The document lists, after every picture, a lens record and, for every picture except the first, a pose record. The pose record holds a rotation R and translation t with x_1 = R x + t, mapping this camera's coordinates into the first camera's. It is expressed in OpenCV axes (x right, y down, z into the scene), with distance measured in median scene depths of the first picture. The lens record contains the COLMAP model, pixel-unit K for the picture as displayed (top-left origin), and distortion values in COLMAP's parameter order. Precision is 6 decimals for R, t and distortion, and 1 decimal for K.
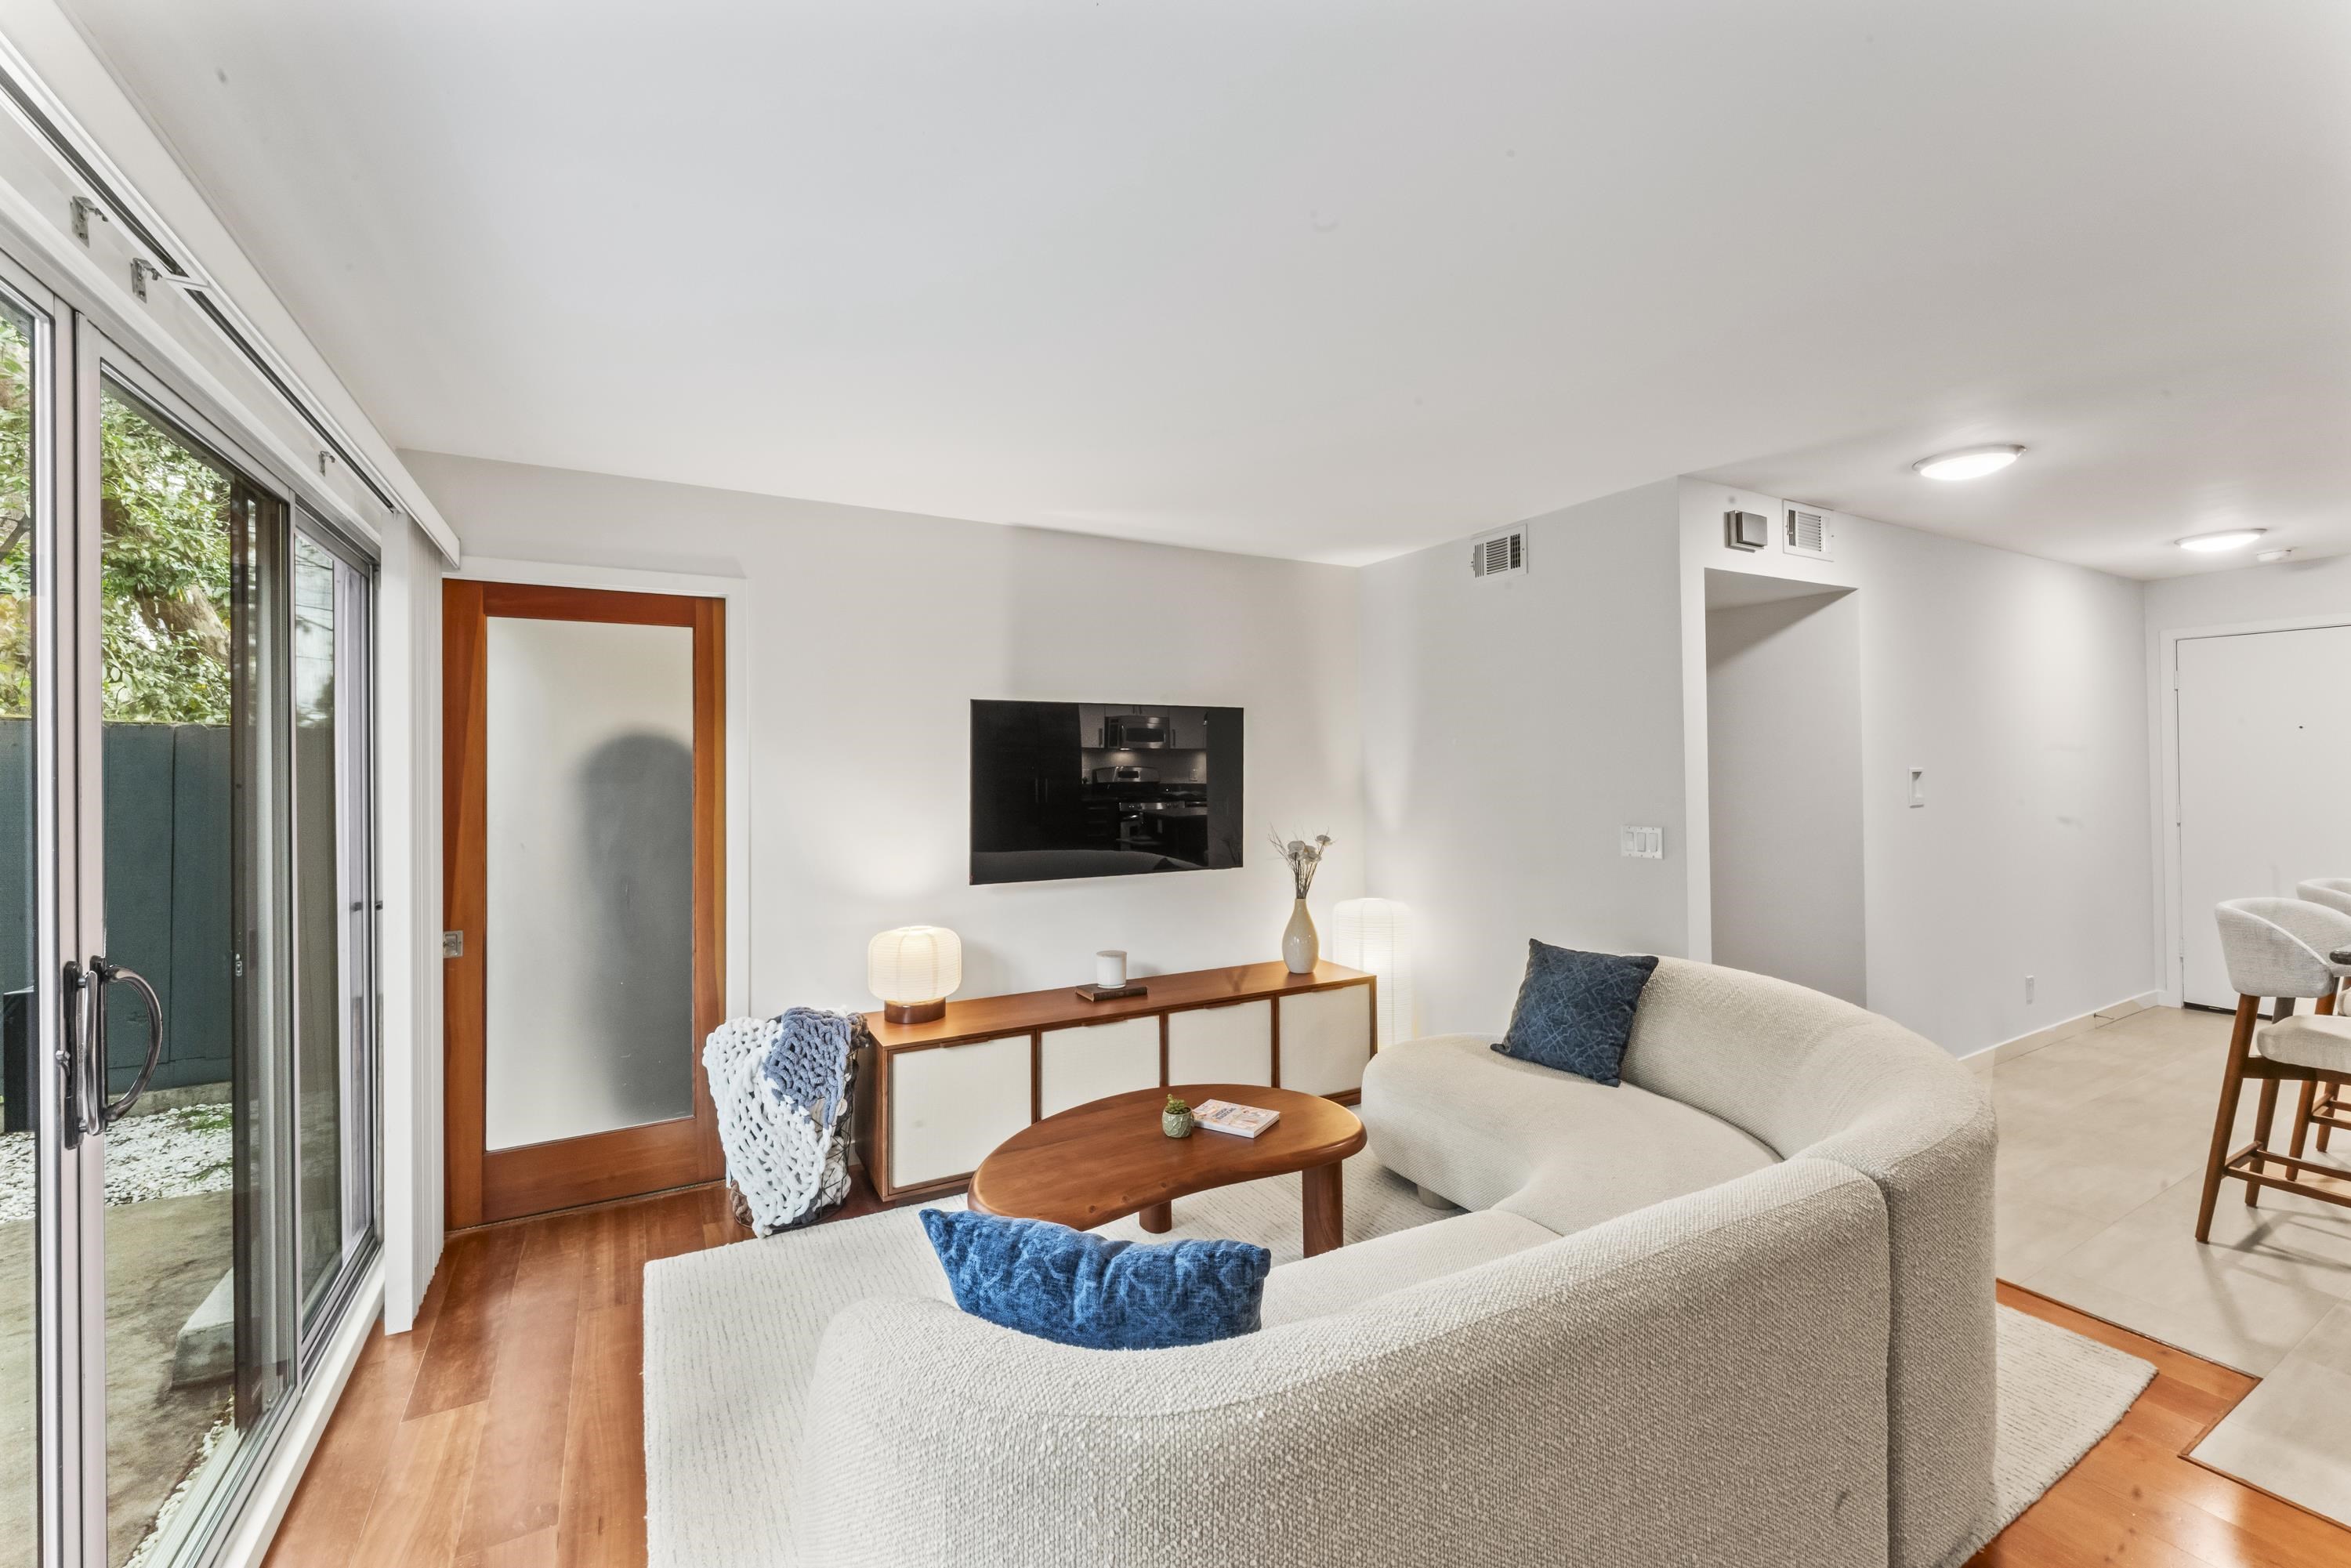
lens RADIAL K [[936.5, 0, 1170.2], [0, 936.5, 752.9], [0, 0, 1]] dist [-0.003187, 0.000917]
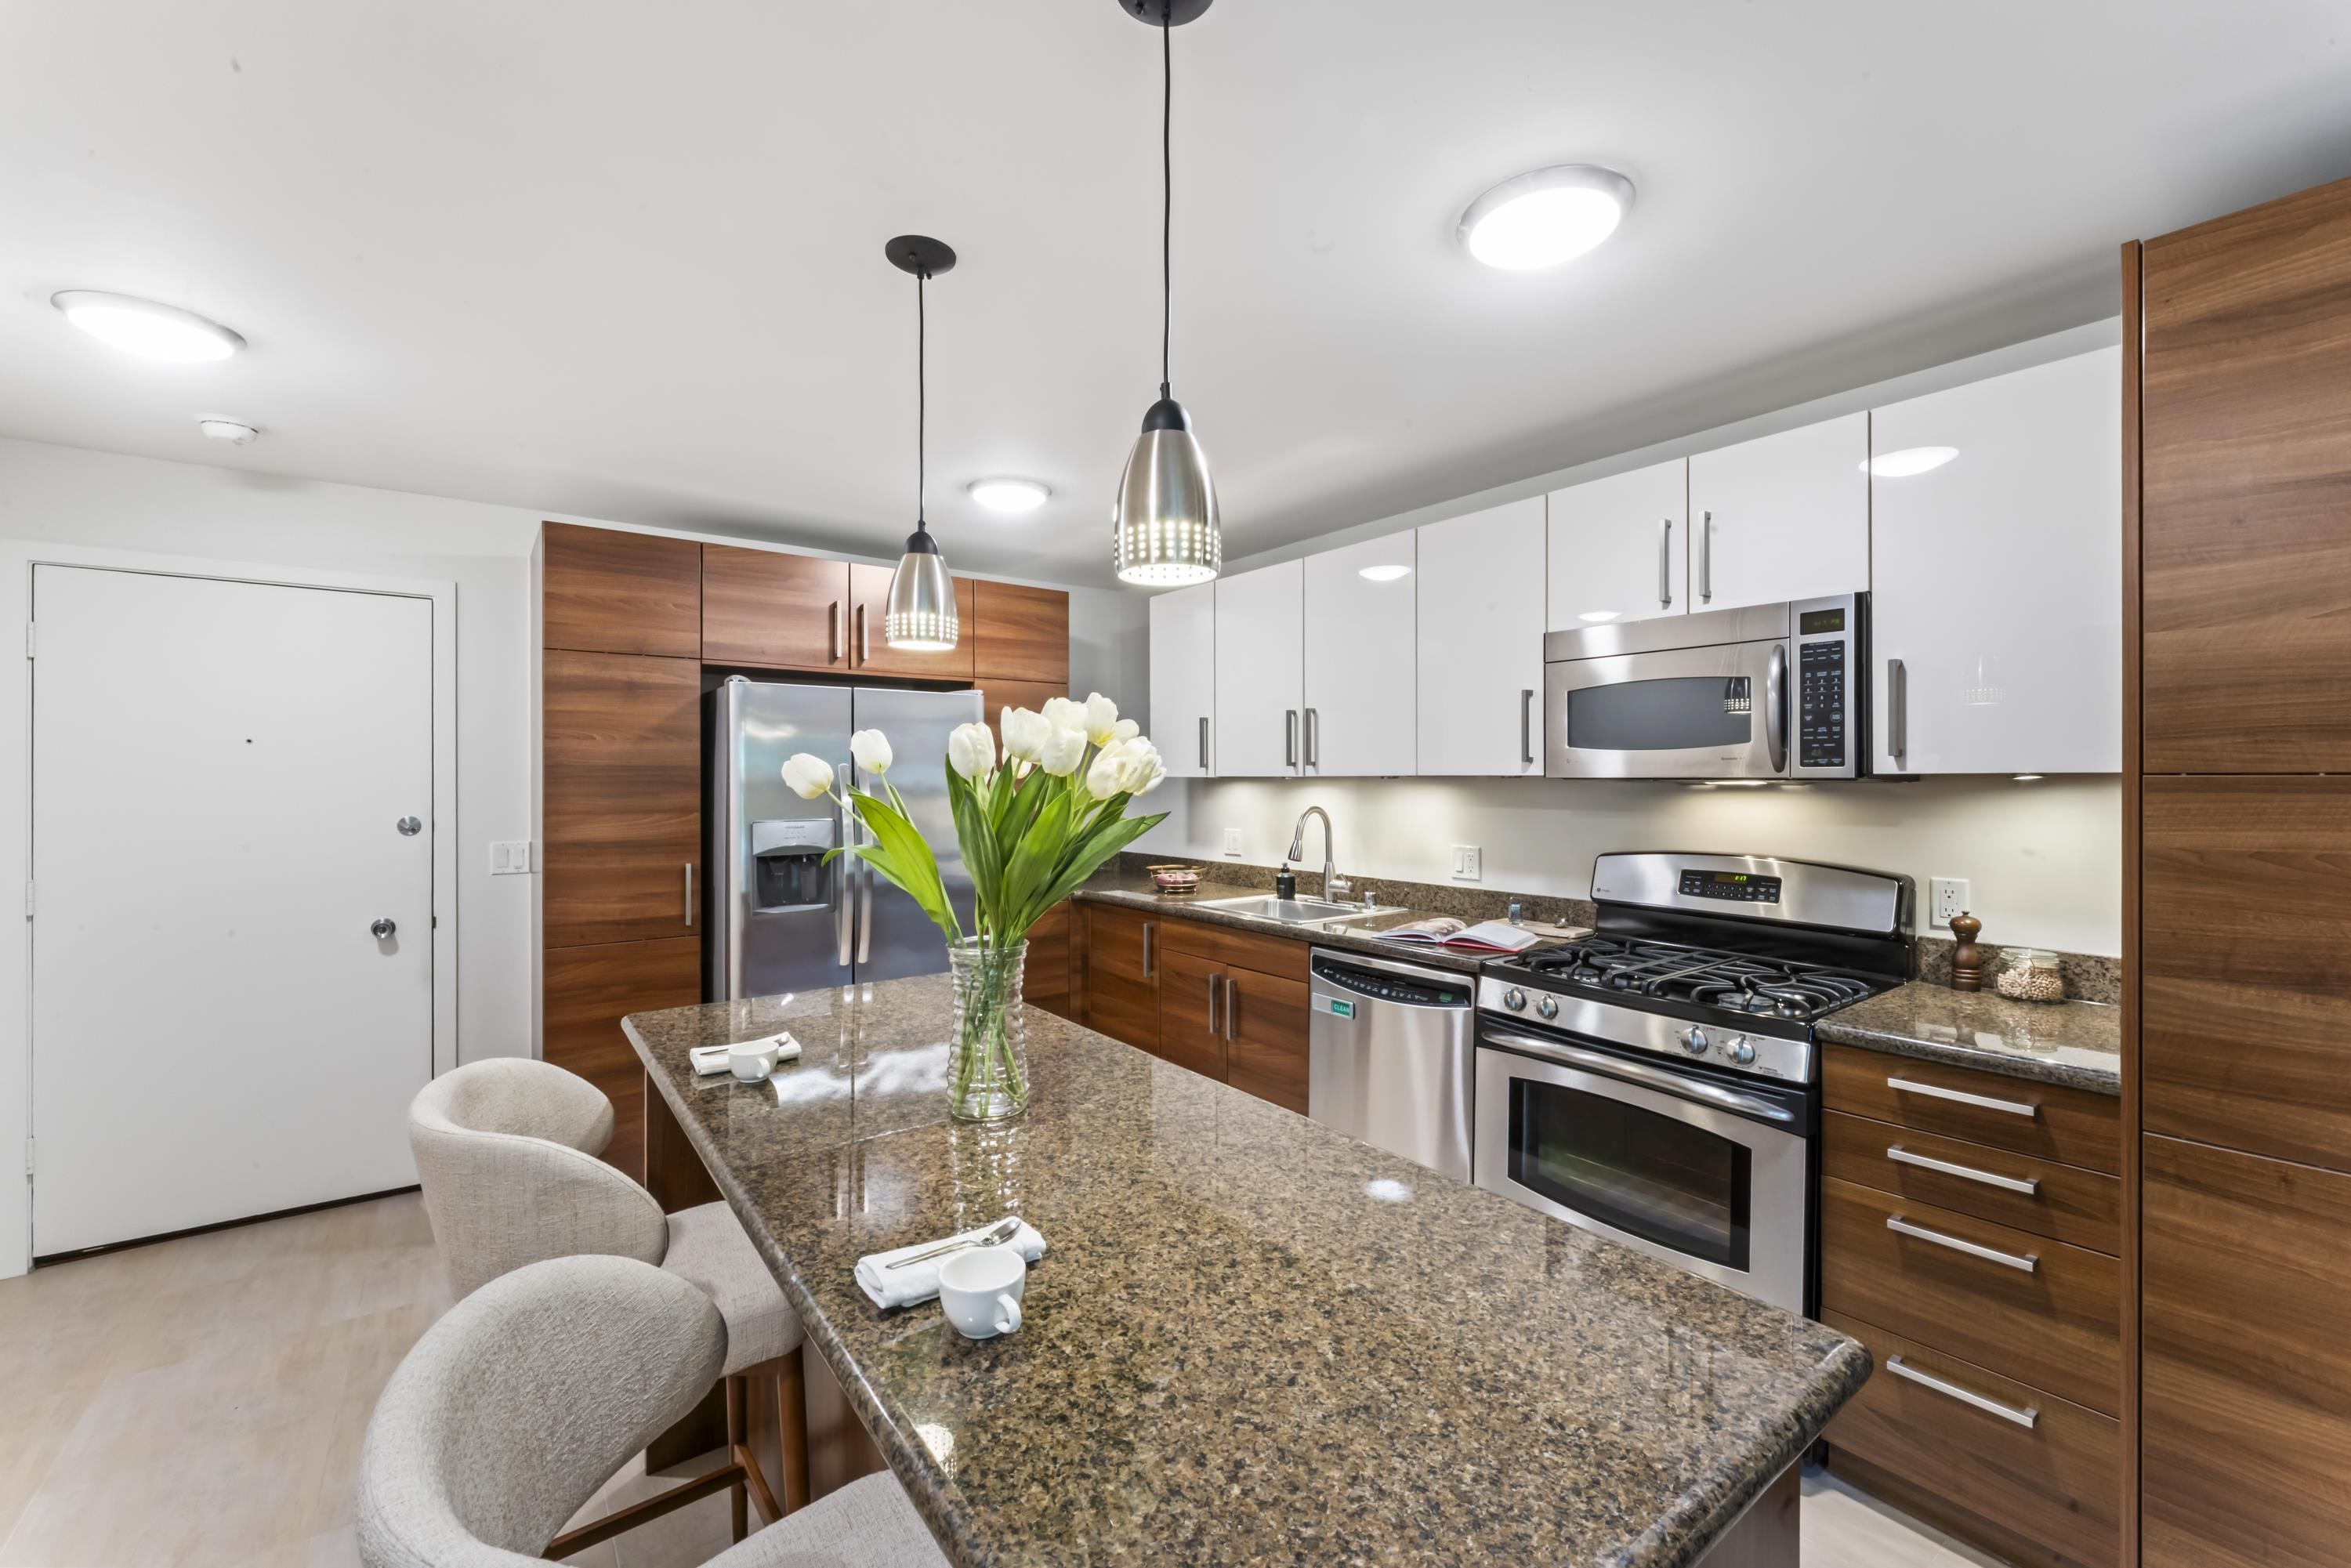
lens RADIAL K [[936.5, 0, 1163.8], [0, 936.5, 781.0], [0, 0, 1]] dist [-0.003187, 0.000917]
pose [[-0.137553, 0.011005, 0.990433, 0.794183], [-0.010501, 0.999866, -0.012568, 0.000530], [-0.990439, -0.012130, -0.137419, 0.744805]]
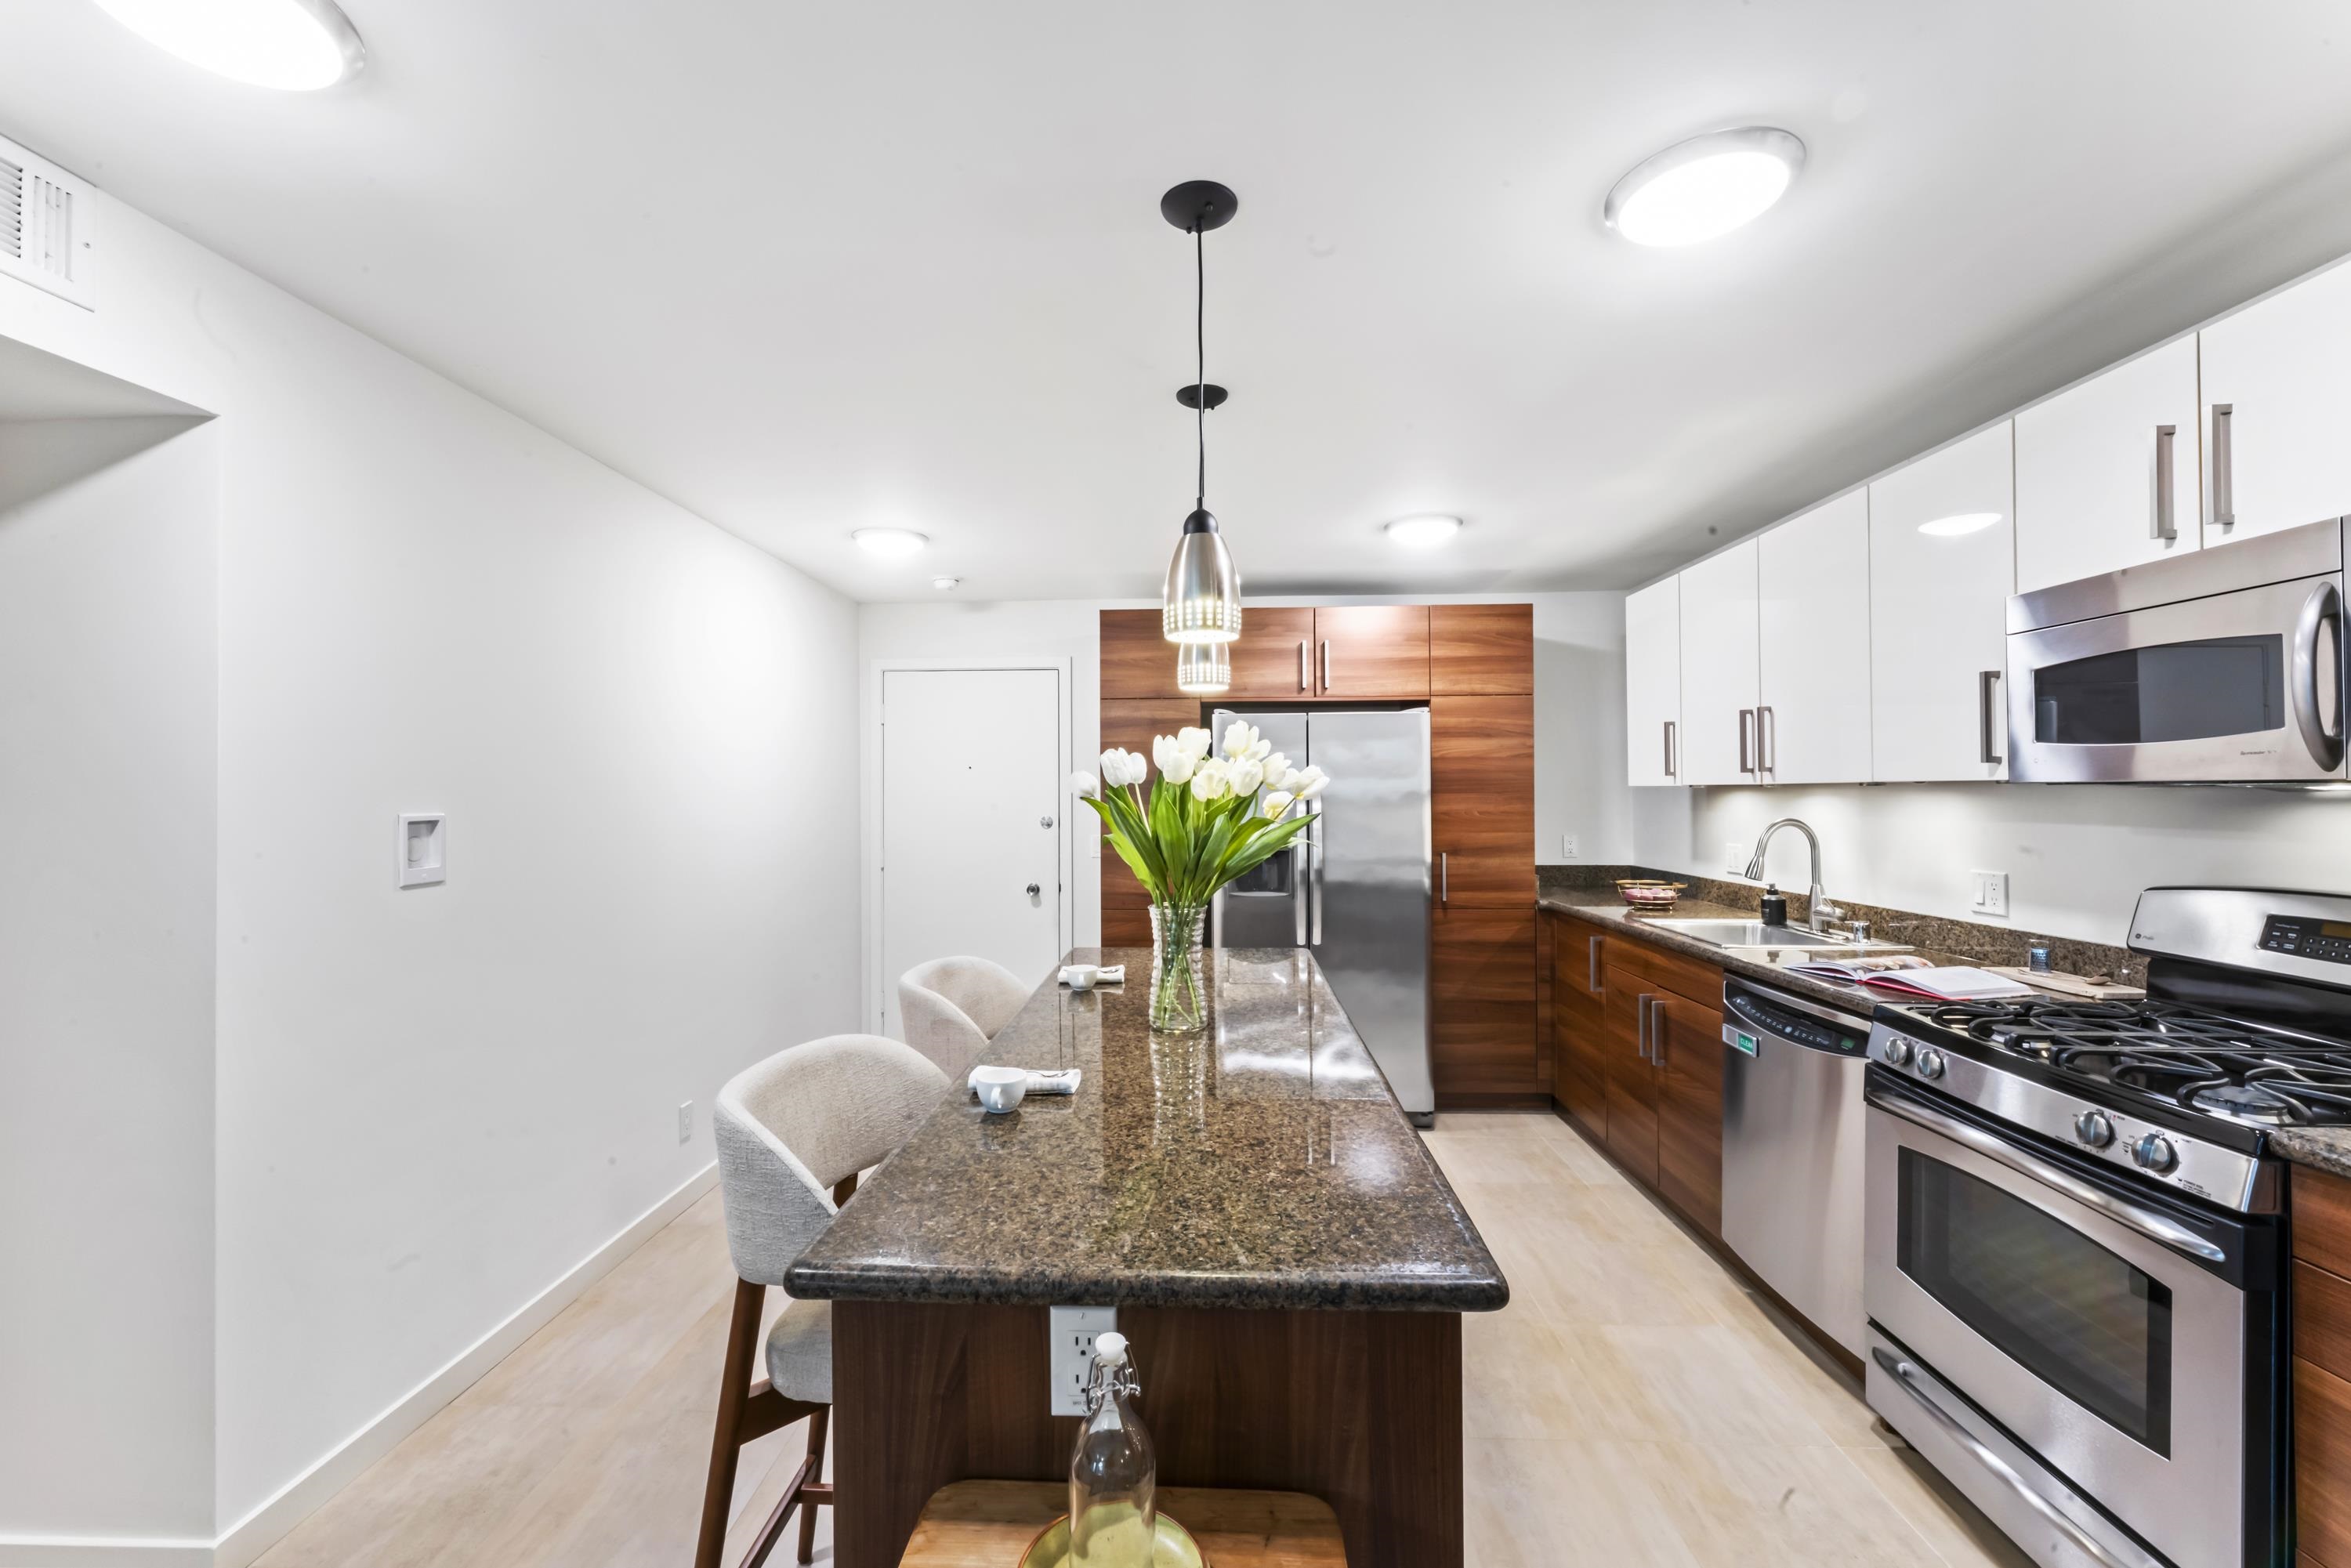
lens RADIAL K [[936.5, 0, 1170.9], [0, 936.5, 782.6], [0, 0, 1]] dist [-0.003187, 0.000917]
pose [[0.519464, 0.019370, 0.854273, 0.720677], [-0.012224, 0.999809, -0.015238, 0.000720], [-0.854405, -0.002527, 0.519602, 0.456384]]
